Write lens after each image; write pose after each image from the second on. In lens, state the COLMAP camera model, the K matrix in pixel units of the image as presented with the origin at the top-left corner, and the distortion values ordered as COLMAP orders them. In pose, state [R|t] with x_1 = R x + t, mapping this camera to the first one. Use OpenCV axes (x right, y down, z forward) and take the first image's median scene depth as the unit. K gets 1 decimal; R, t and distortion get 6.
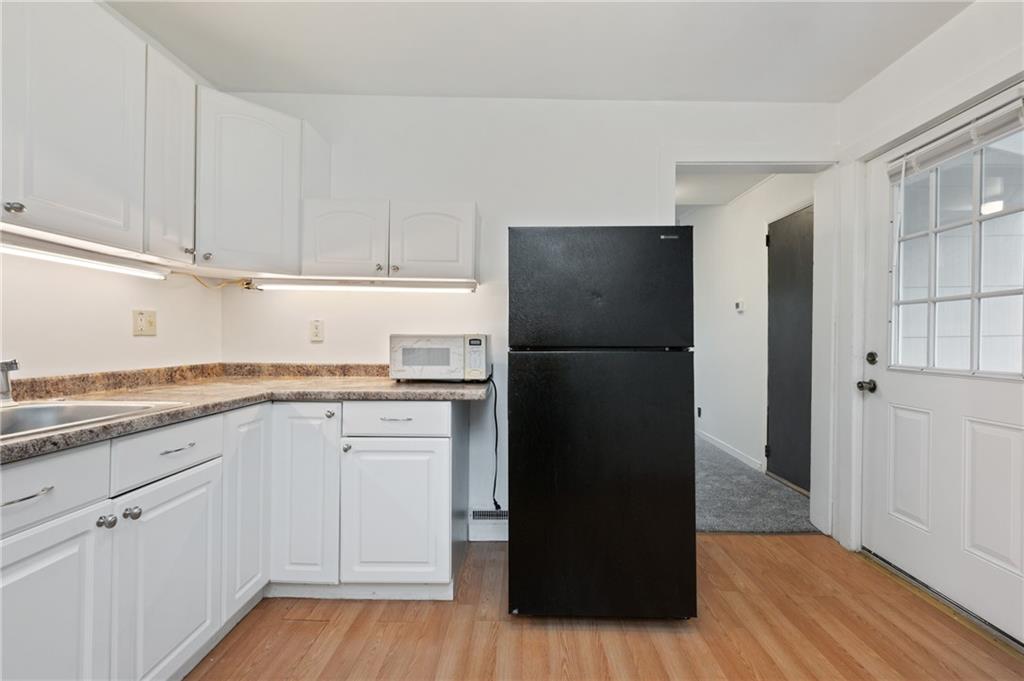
lens RADIAL K [[436.4, 0, 510.6], [0, 436.4, 346.8], [0, 0, 1]] dist [-0.000449, 0.000117]
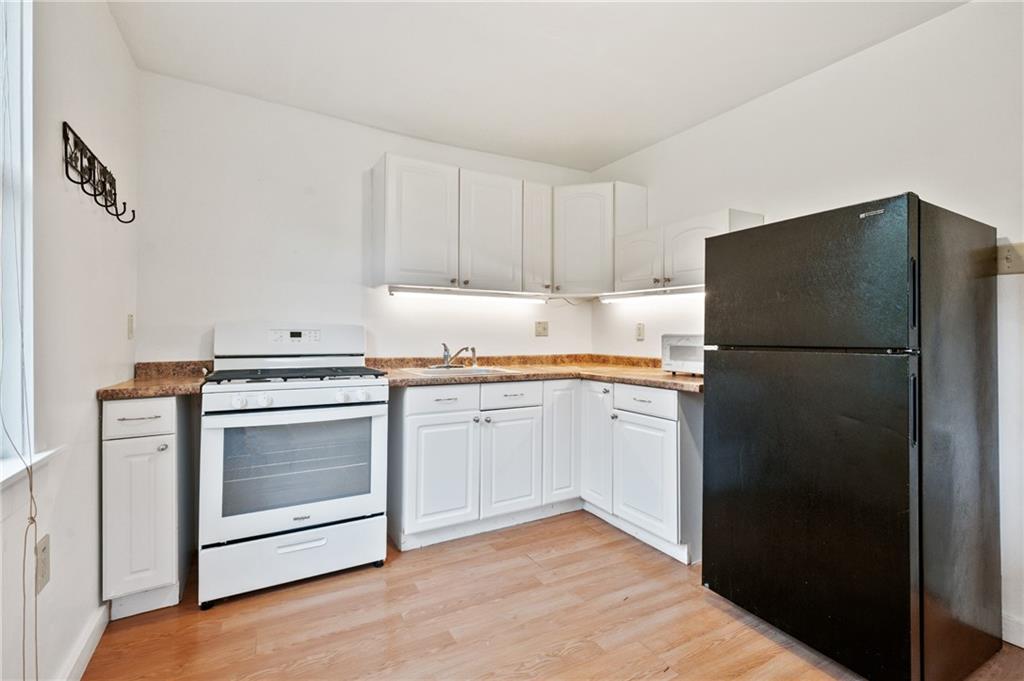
lens RADIAL K [[436.4, 0, 510.6], [0, 436.4, 346.8], [0, 0, 1]] dist [-0.000449, 0.000117]
pose [[0.512950, 0.019159, -0.858205, 0.631562], [-0.017749, 0.999774, 0.011710, -0.000172], [0.858235, 0.009226, 0.513174, 0.002639]]
